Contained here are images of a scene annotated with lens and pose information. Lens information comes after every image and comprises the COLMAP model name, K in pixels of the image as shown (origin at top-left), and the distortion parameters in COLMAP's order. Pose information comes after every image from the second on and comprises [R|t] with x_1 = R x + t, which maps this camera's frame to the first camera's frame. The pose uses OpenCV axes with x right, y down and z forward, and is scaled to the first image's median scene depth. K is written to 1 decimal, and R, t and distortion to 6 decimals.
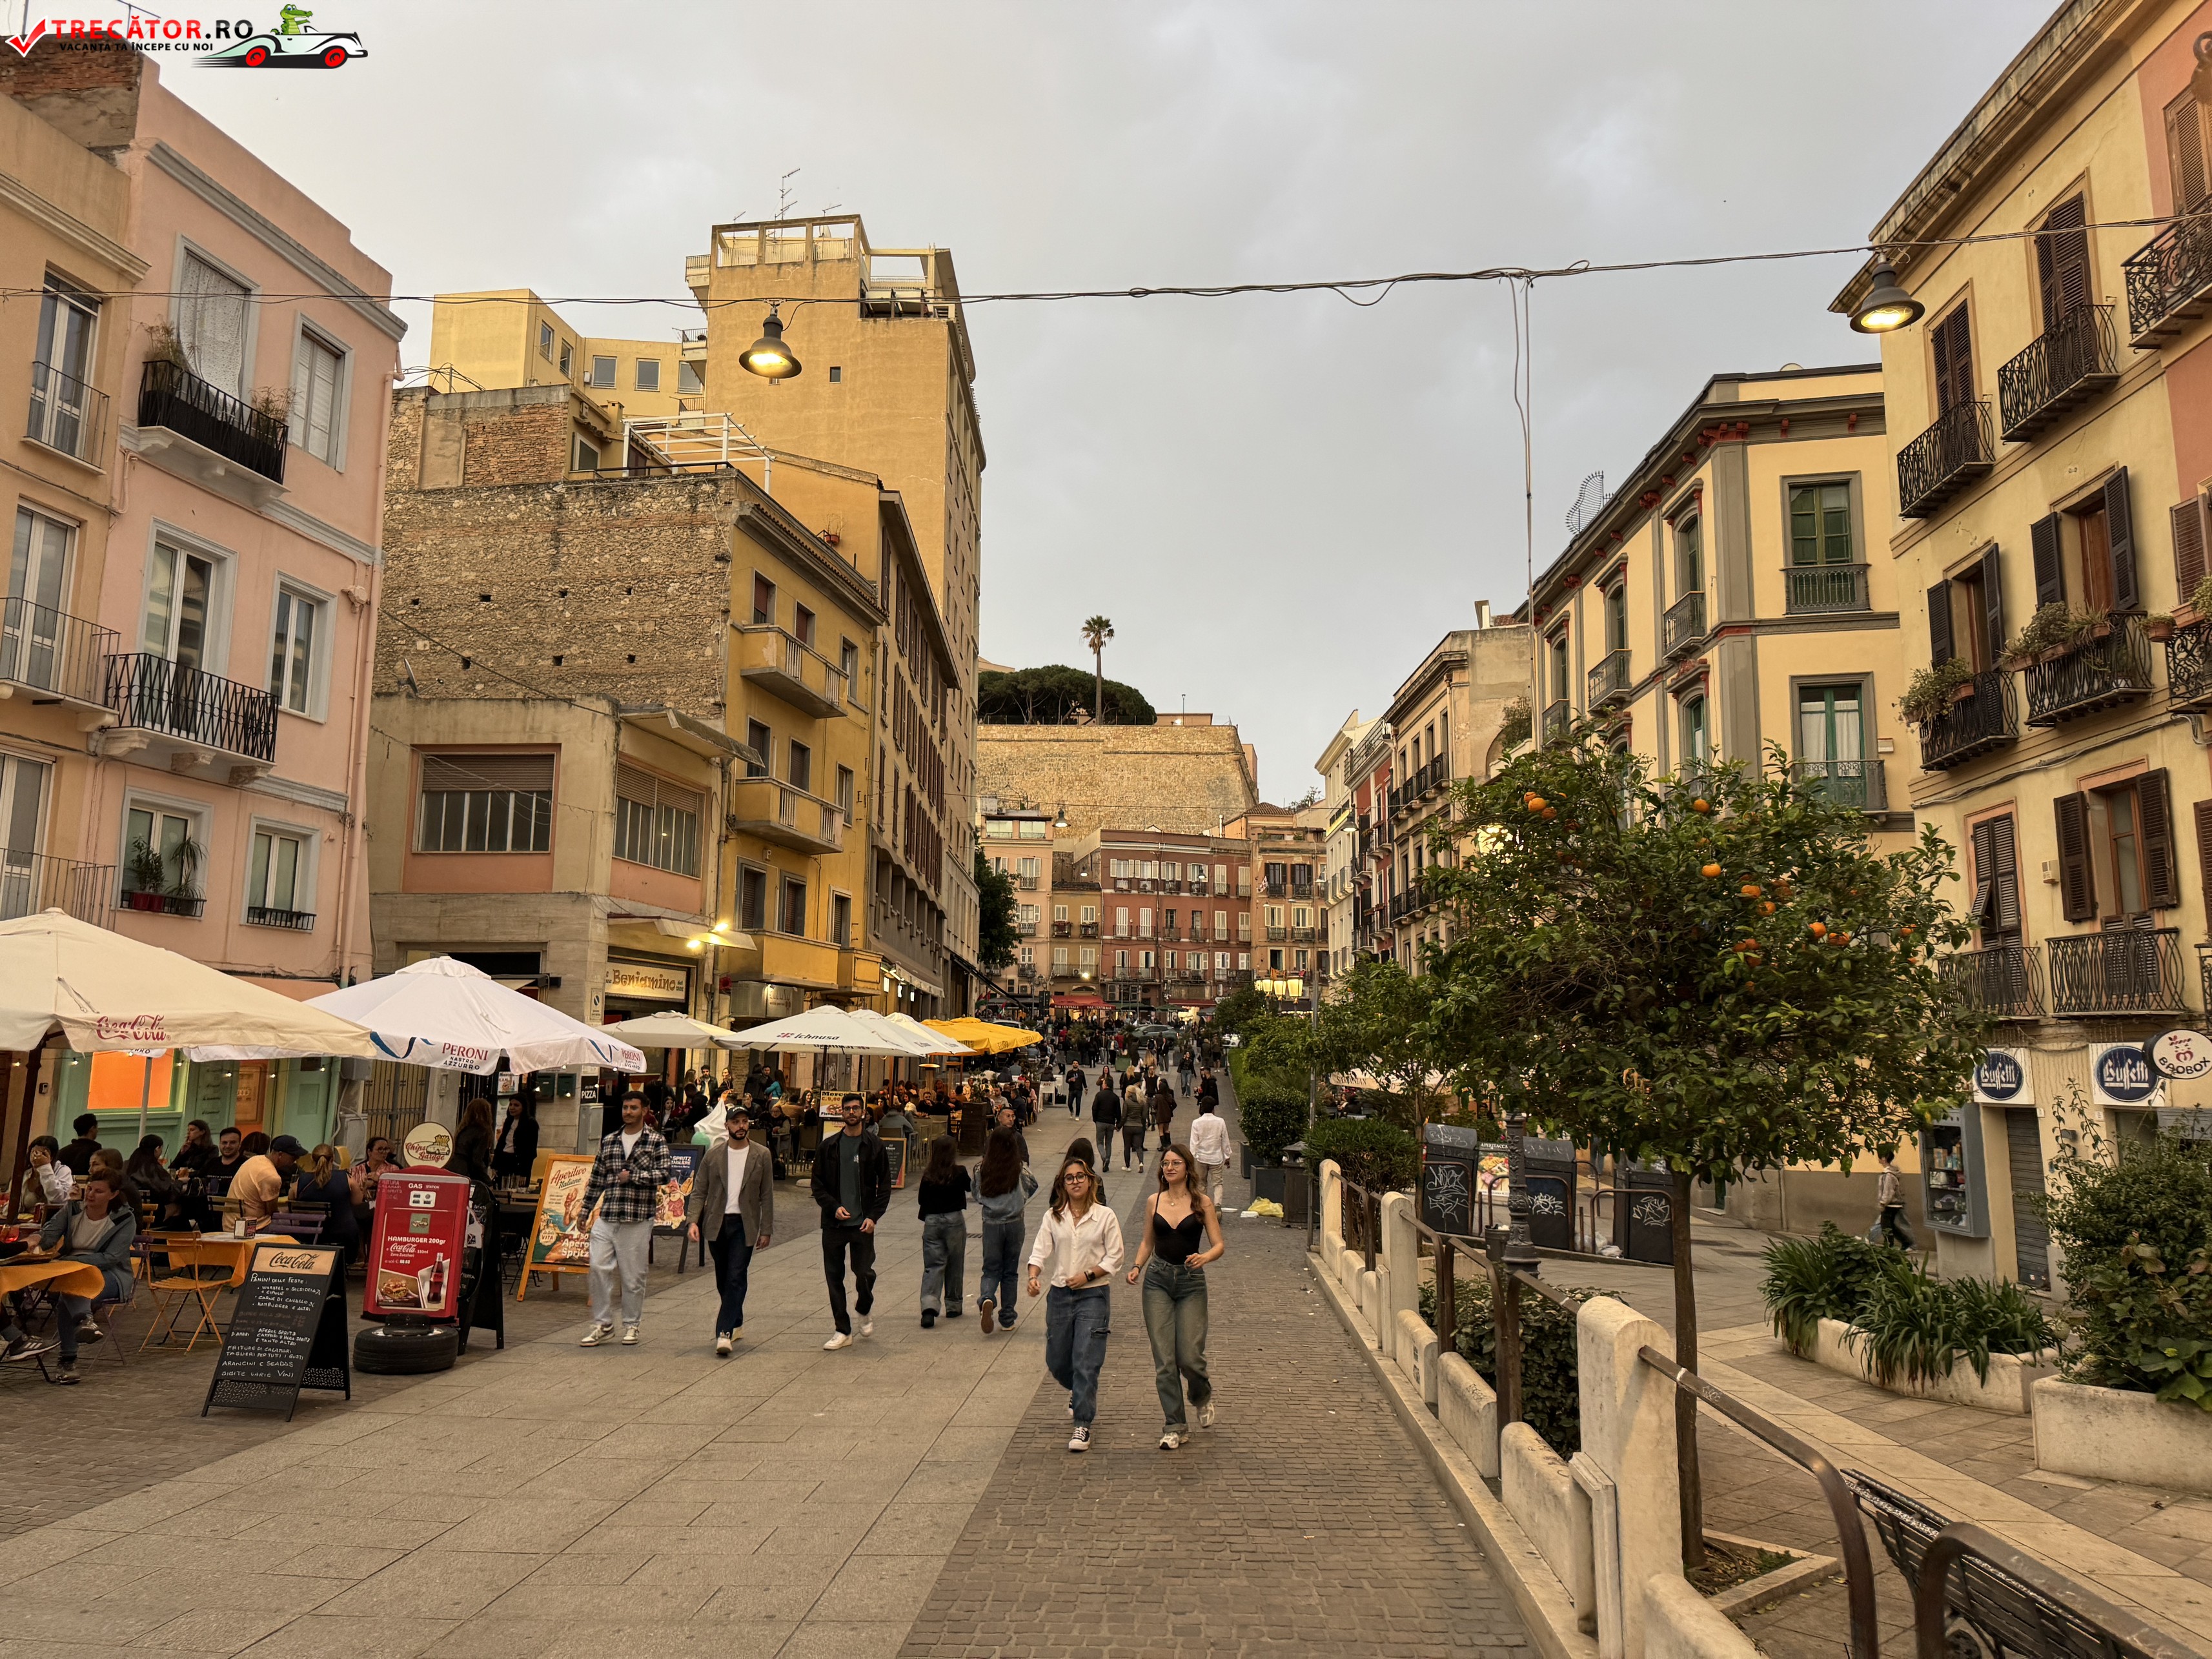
lens RADIAL K [[1524.9, 0, 1110.5], [0, 1524.9, 843.0], [0, 0, 1]] dist [0.027631, -0.051684]
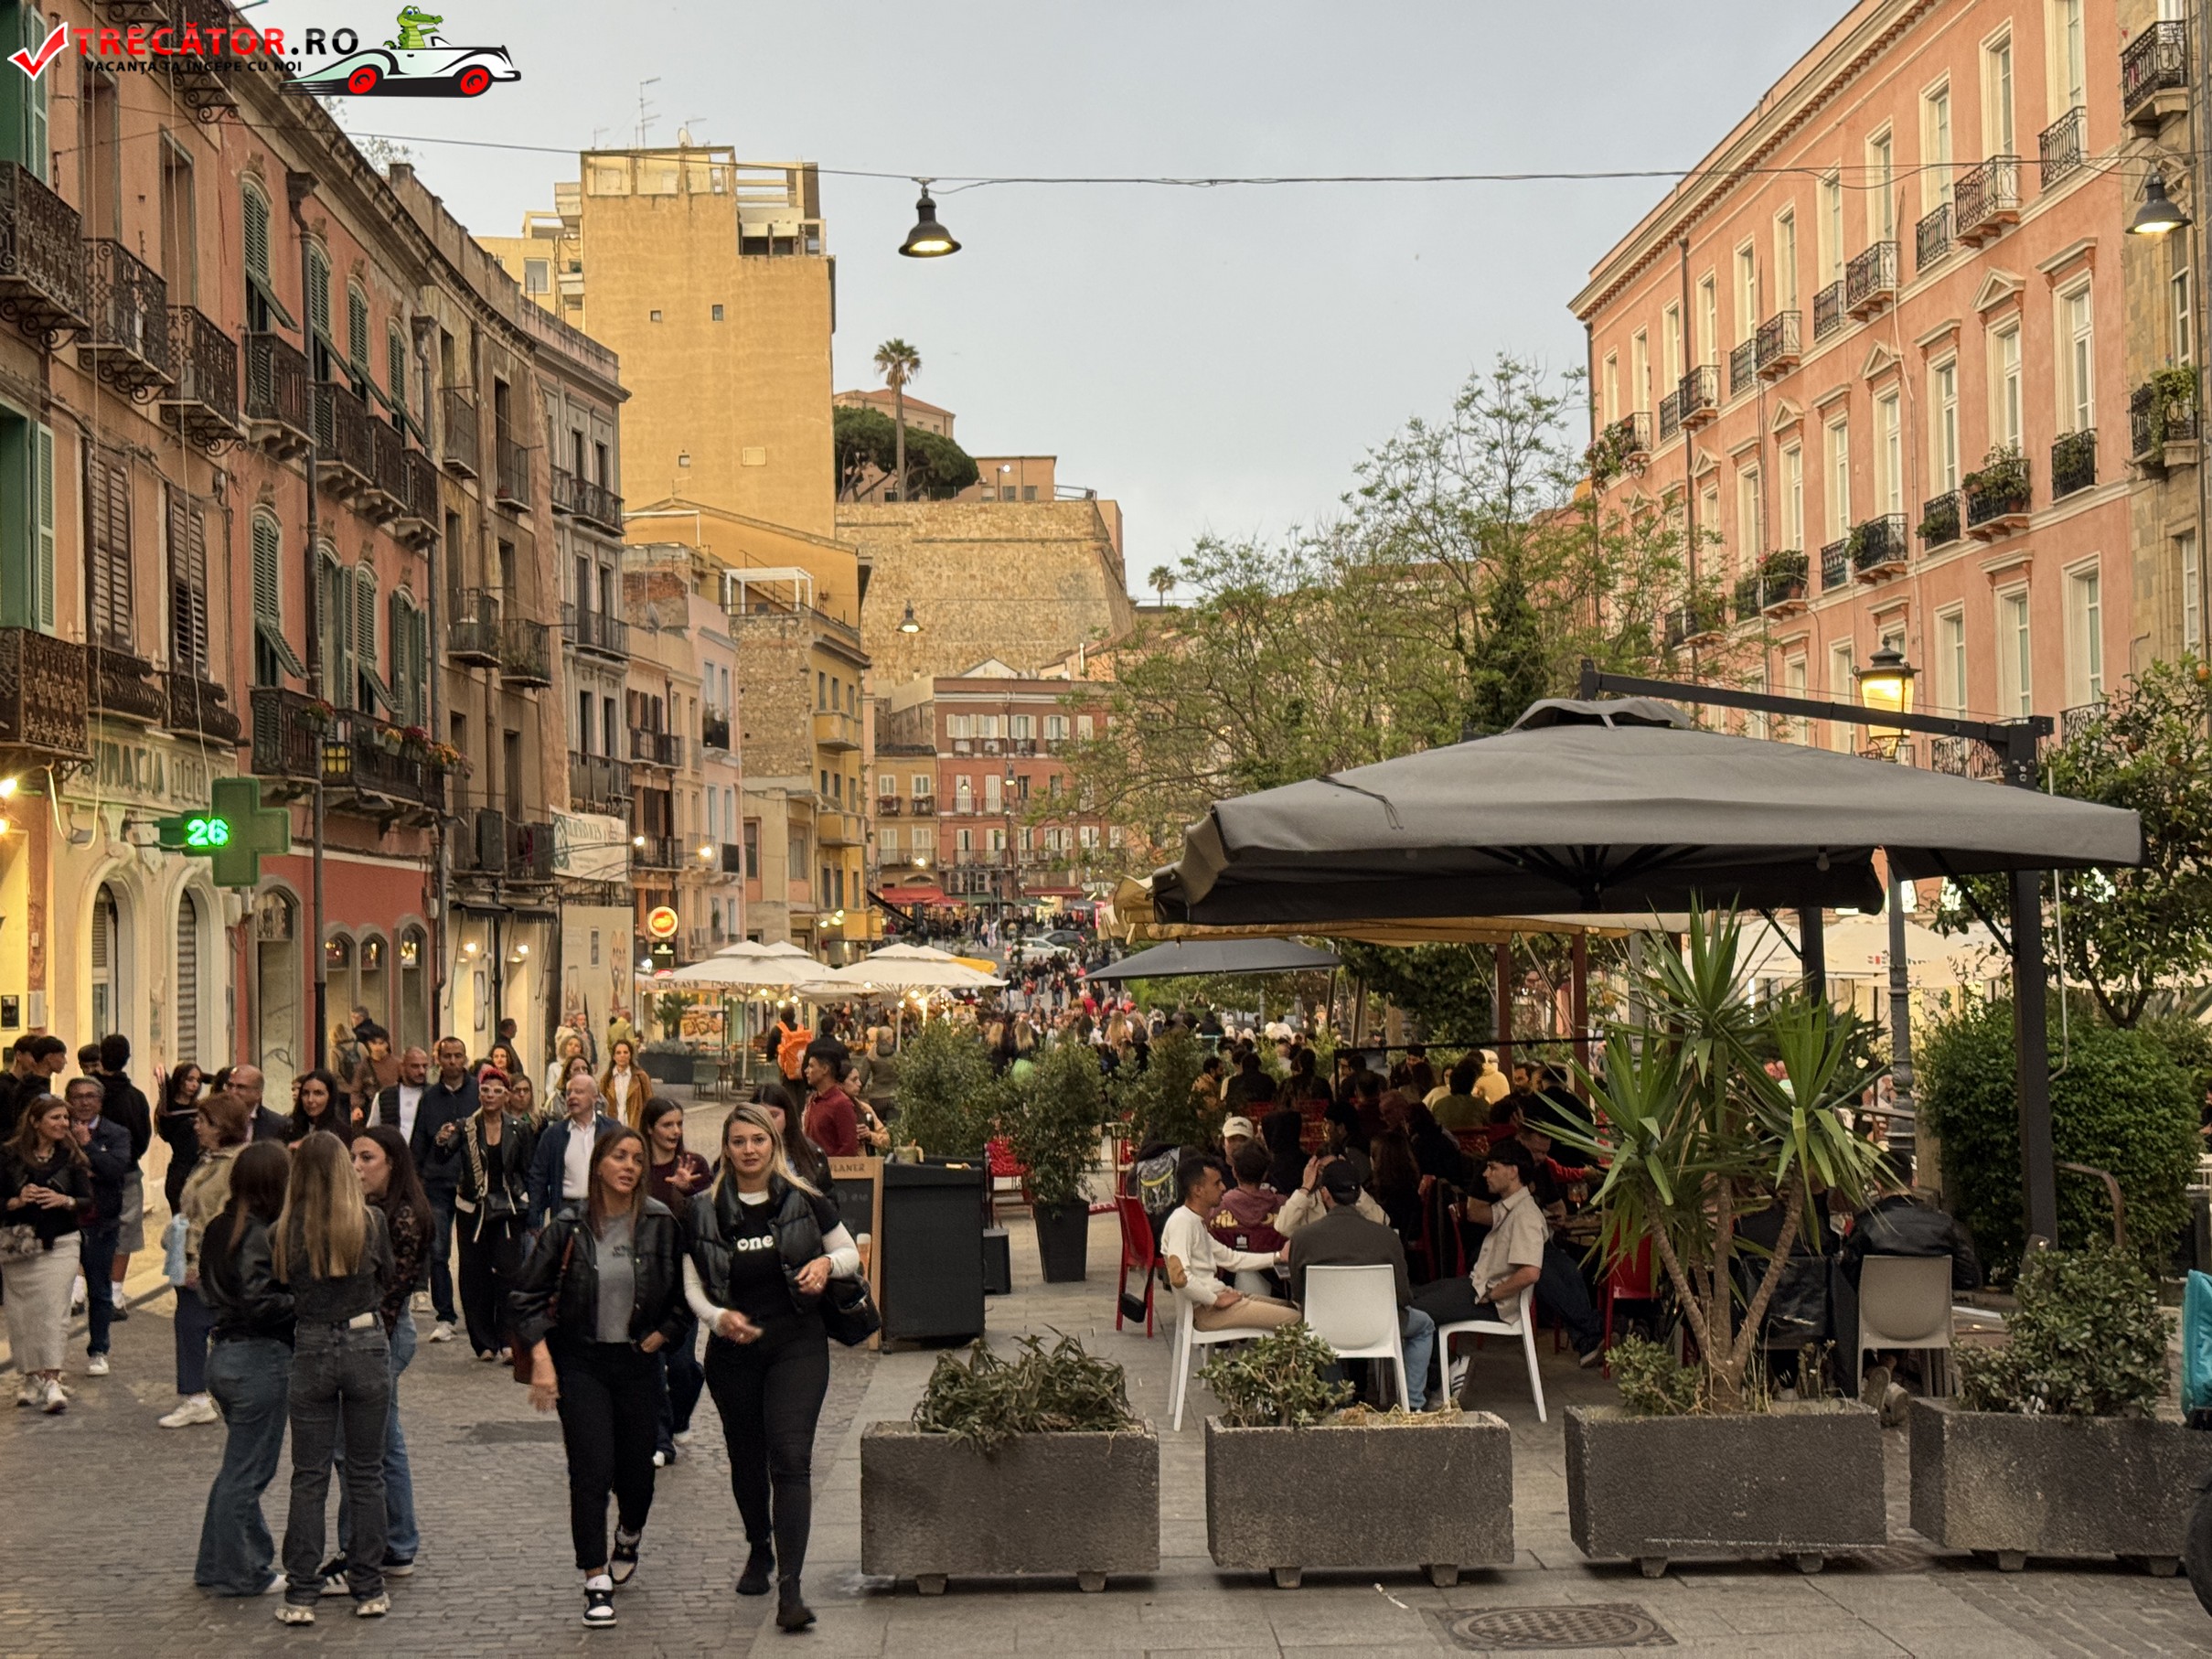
lens RADIAL K [[3148.1, 0, 1118.0], [0, 3148.1, 810.8], [0, 0, 1]] dist [0.157416, 0.000000]
pose [[0.994882, -0.028252, 0.097016, -0.210465], [0.018441, 0.994758, 0.100578, -0.301153], [-0.099349, -0.098275, 0.990188, -1.855499]]
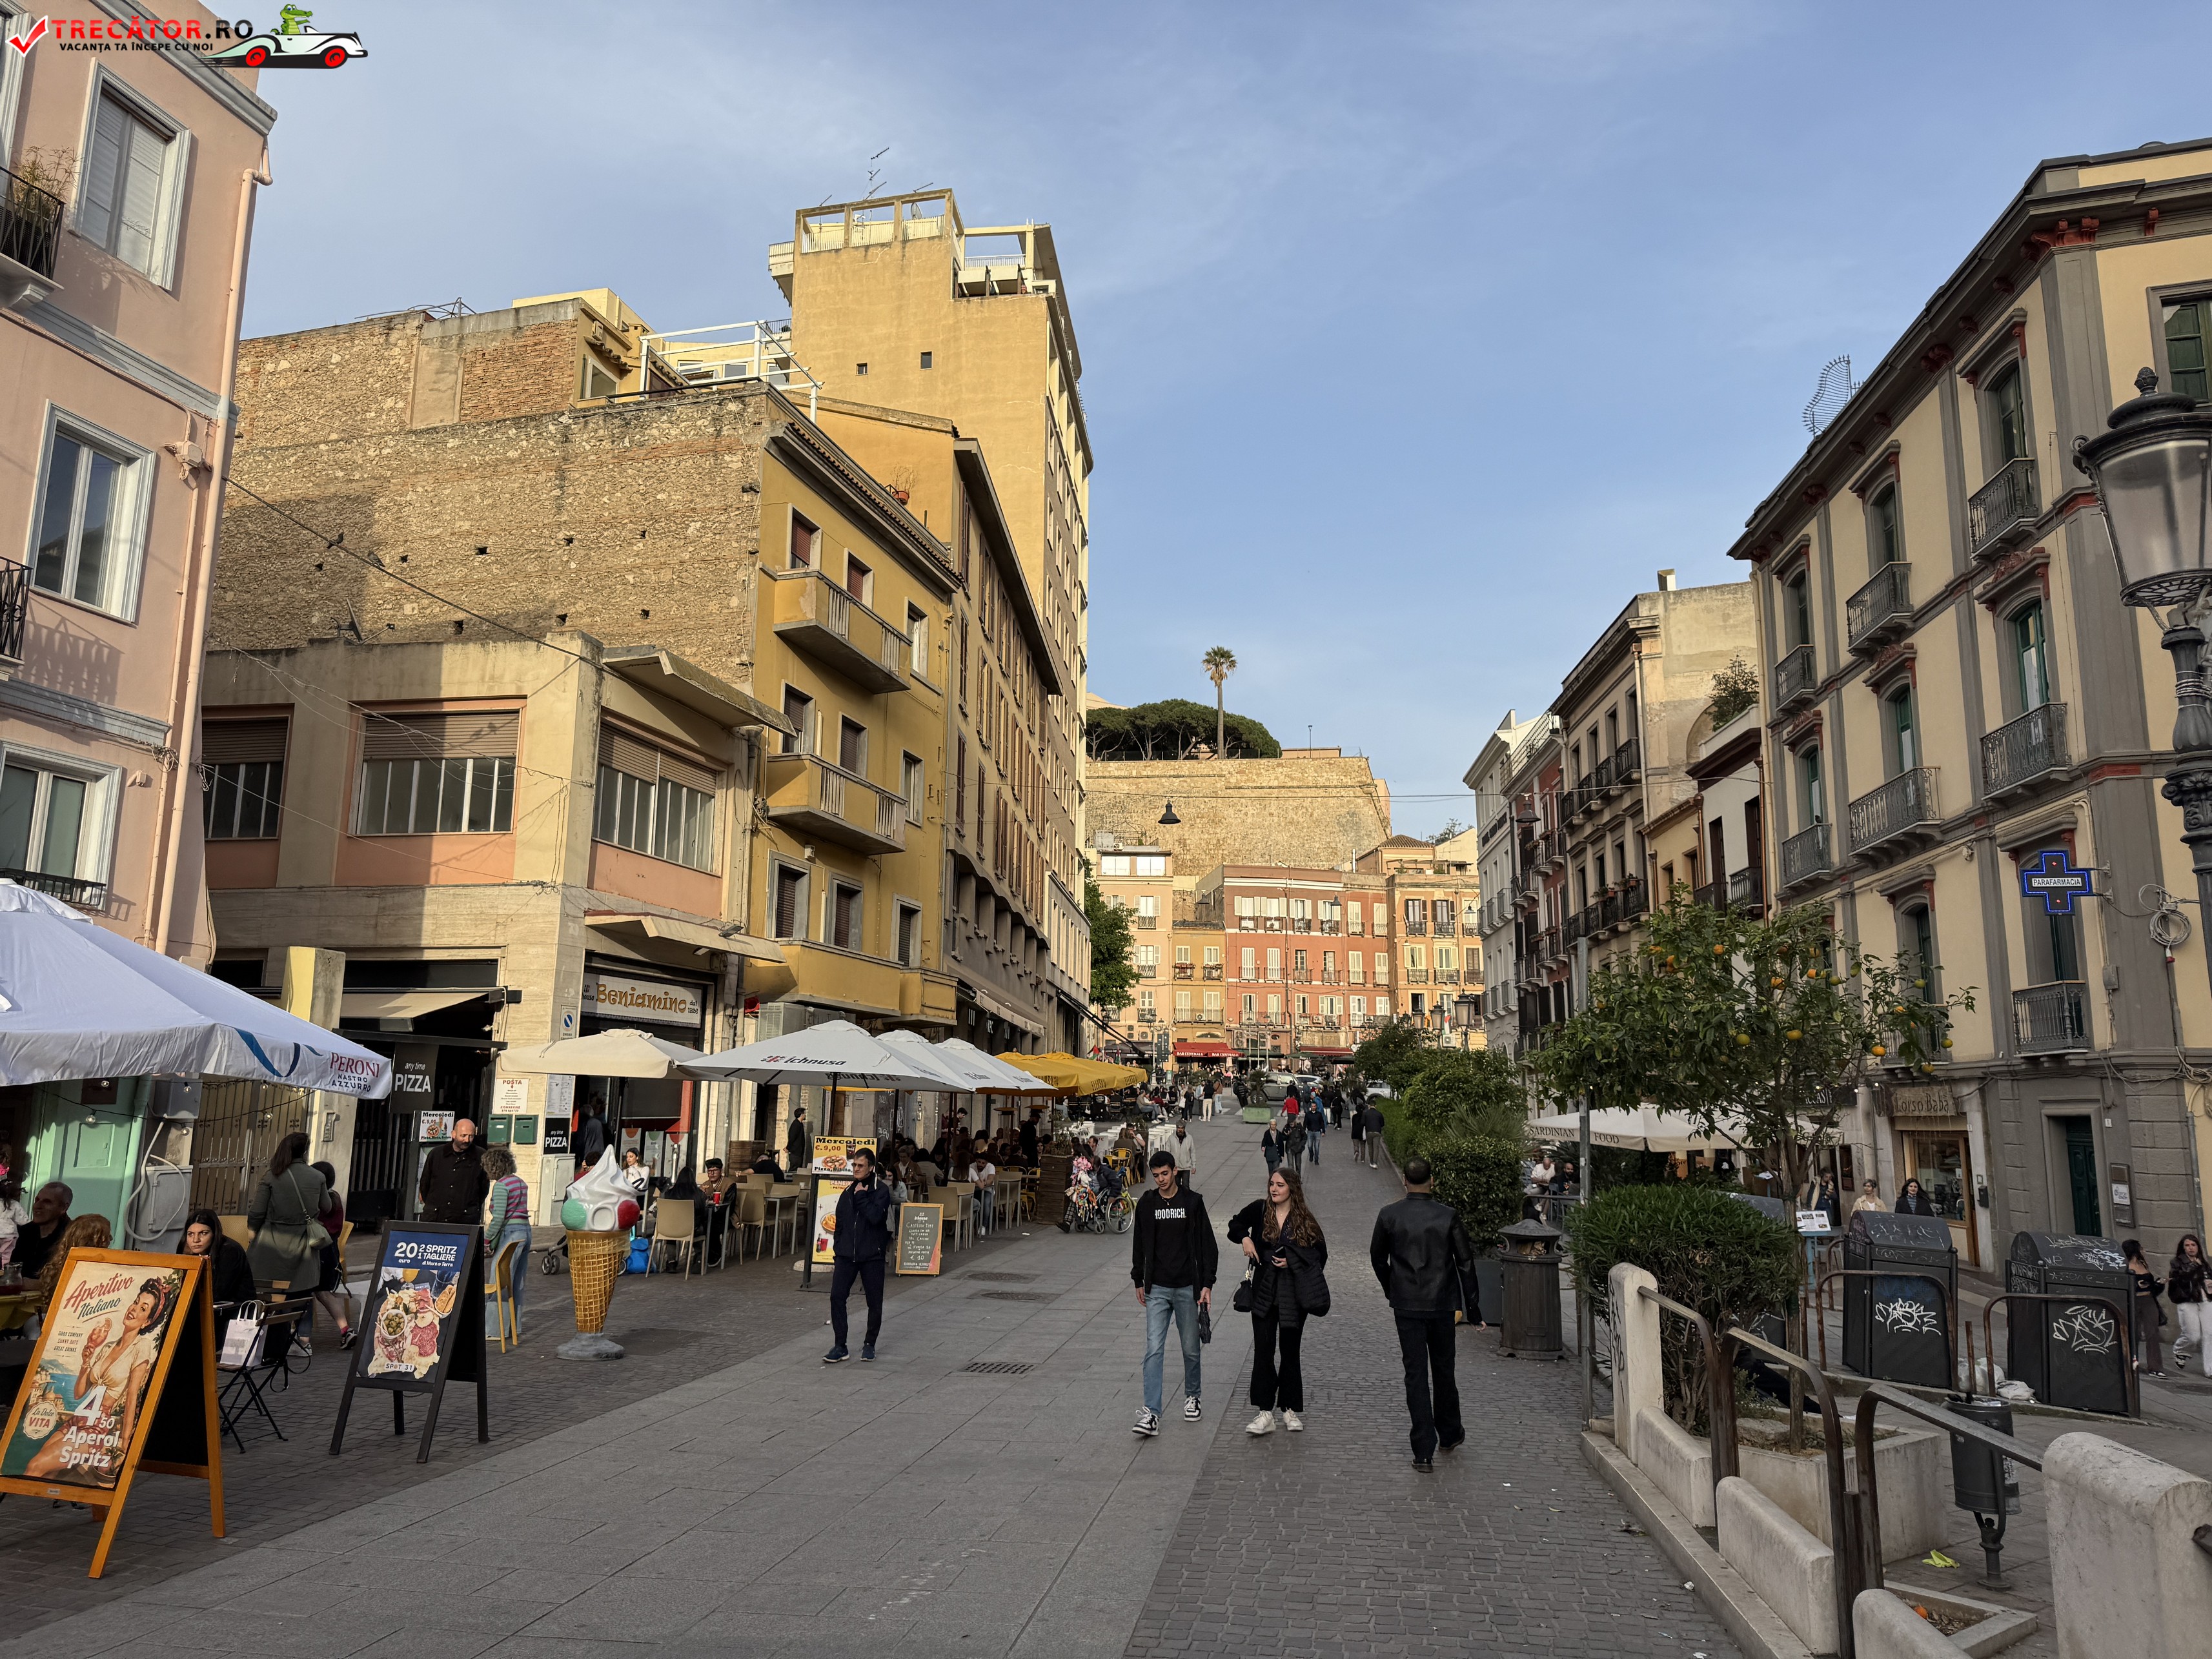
lens RADIAL K [[1524.9, 0, 1082.5], [0, 1524.9, 838.6], [0, 0, 1]] dist [0.027631, -0.051684]
pose [[0.994841, -0.015619, -0.100239, 0.003022], [0.011767, 0.999174, -0.038900, 0.030197], [0.100763, 0.037520, 0.994203, 0.171685]]
